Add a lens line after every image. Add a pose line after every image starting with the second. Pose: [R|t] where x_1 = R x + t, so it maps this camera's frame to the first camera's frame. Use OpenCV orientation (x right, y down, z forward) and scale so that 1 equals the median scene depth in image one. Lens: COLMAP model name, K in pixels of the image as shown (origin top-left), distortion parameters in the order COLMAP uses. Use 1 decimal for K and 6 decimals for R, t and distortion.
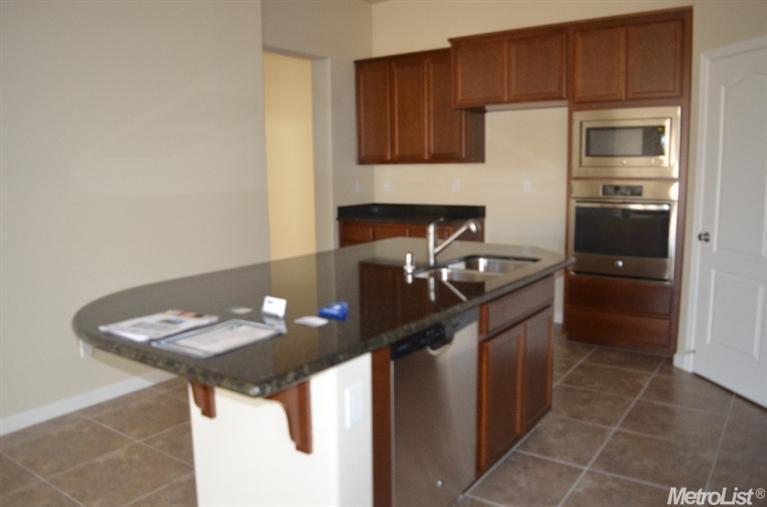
lens RADIAL K [[648.3, 0, 383.5], [0, 648.3, 253.5], [0, 0, 1]] dist [-0.074301, -0.002314]
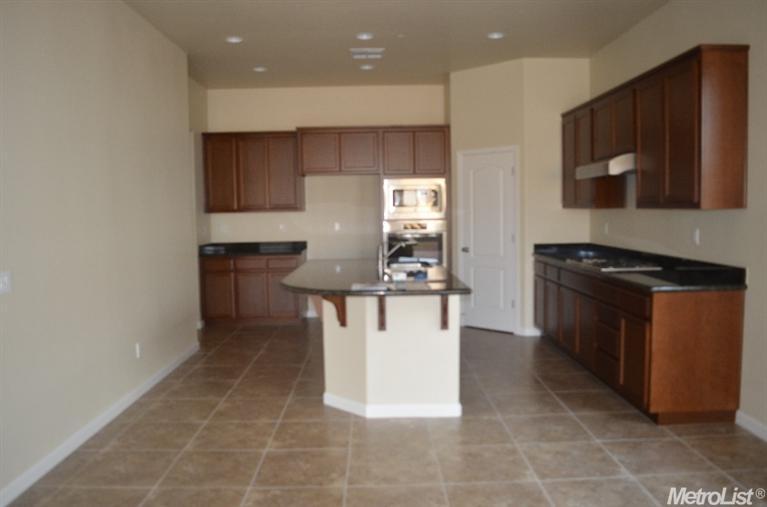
lens RADIAL K [[648.3, 0, 383.5], [0, 648.3, 253.5], [0, 0, 1]] dist [-0.074301, -0.002314]
pose [[0.791132, -0.036511, 0.610555, -0.719752], [0.087058, 0.994775, -0.053319, 0.055993], [-0.605418, 0.095336, 0.790177, -0.293689]]
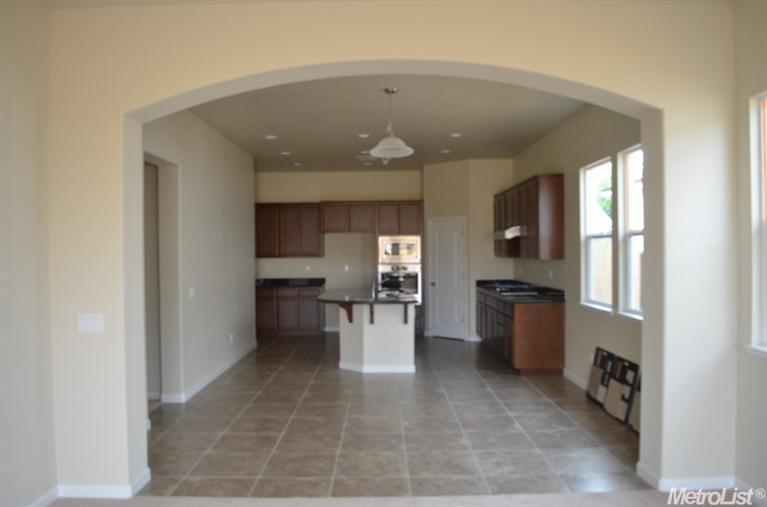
lens RADIAL K [[648.3, 0, 383.5], [0, 648.3, 253.5], [0, 0, 1]] dist [-0.074301, -0.002314]
pose [[0.797203, 0.010048, 0.603628, -1.166613], [0.078296, 0.989696, -0.119879, 0.138993], [-0.598613, 0.142829, 0.788202, -0.939106]]
